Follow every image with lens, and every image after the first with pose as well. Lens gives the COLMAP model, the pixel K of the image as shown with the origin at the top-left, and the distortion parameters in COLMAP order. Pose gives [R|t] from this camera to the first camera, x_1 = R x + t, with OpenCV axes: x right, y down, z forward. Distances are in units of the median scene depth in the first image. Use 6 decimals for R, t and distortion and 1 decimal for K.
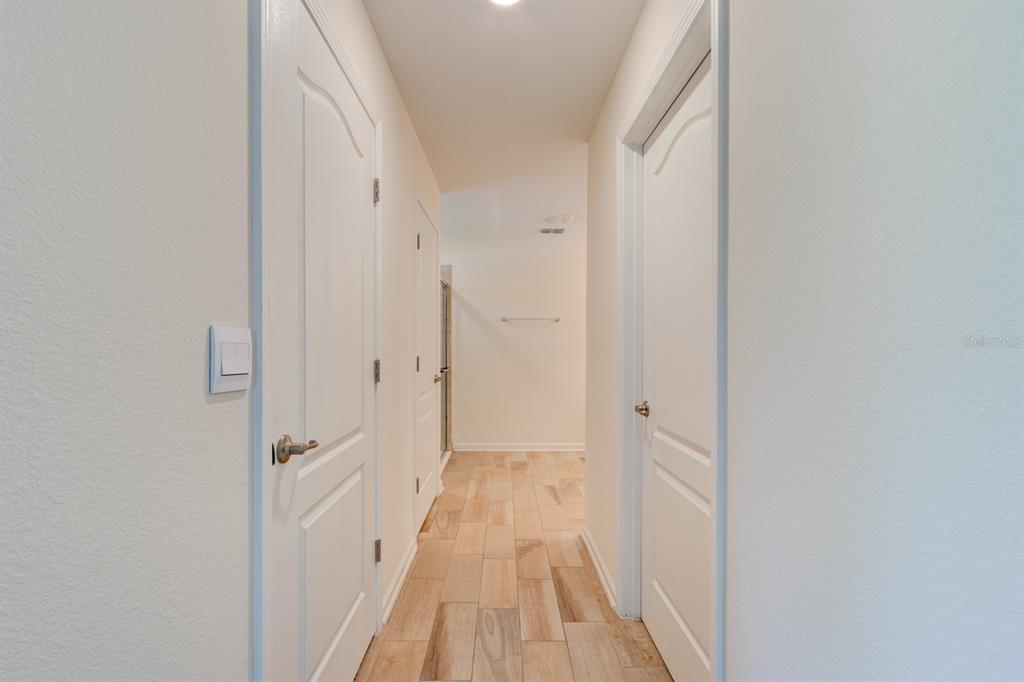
lens RADIAL K [[475.0, 0, 505.9], [0, 475.0, 345.3], [0, 0, 1]] dist [0.000580, 0.000915]
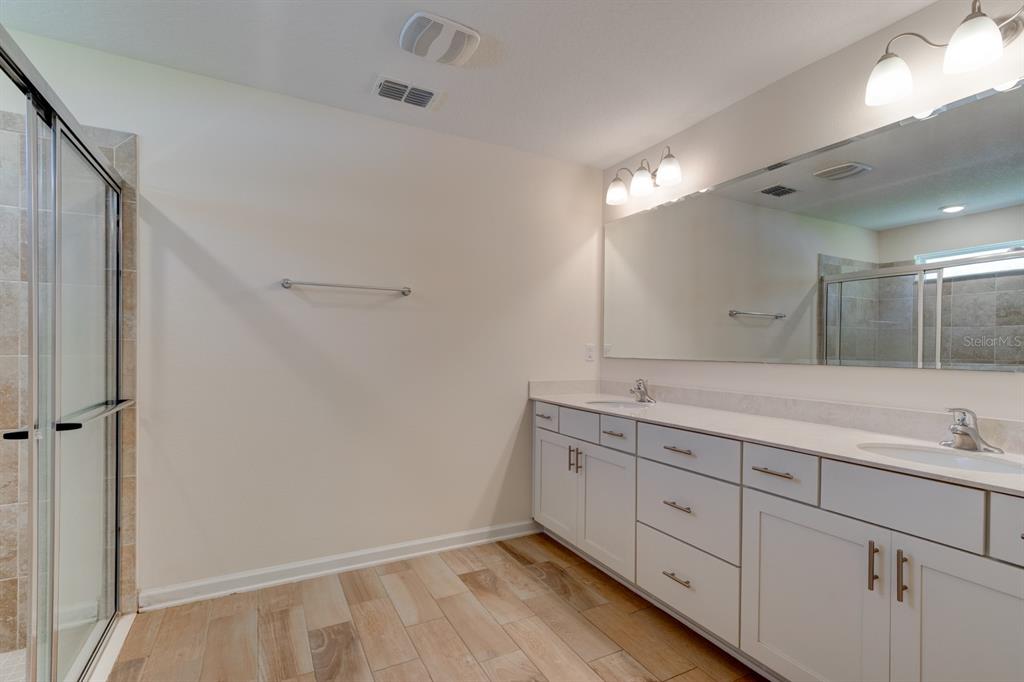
lens RADIAL K [[472.0, 0, 507.4], [0, 472.0, 350.5], [0, 0, 1]] dist [0.005362, 0.000695]
pose [[0.887913, 0.004273, 0.459992, -0.023037], [-0.009130, 0.999924, 0.008335, 0.001611], [-0.459921, -0.011601, 0.887884, 0.517489]]
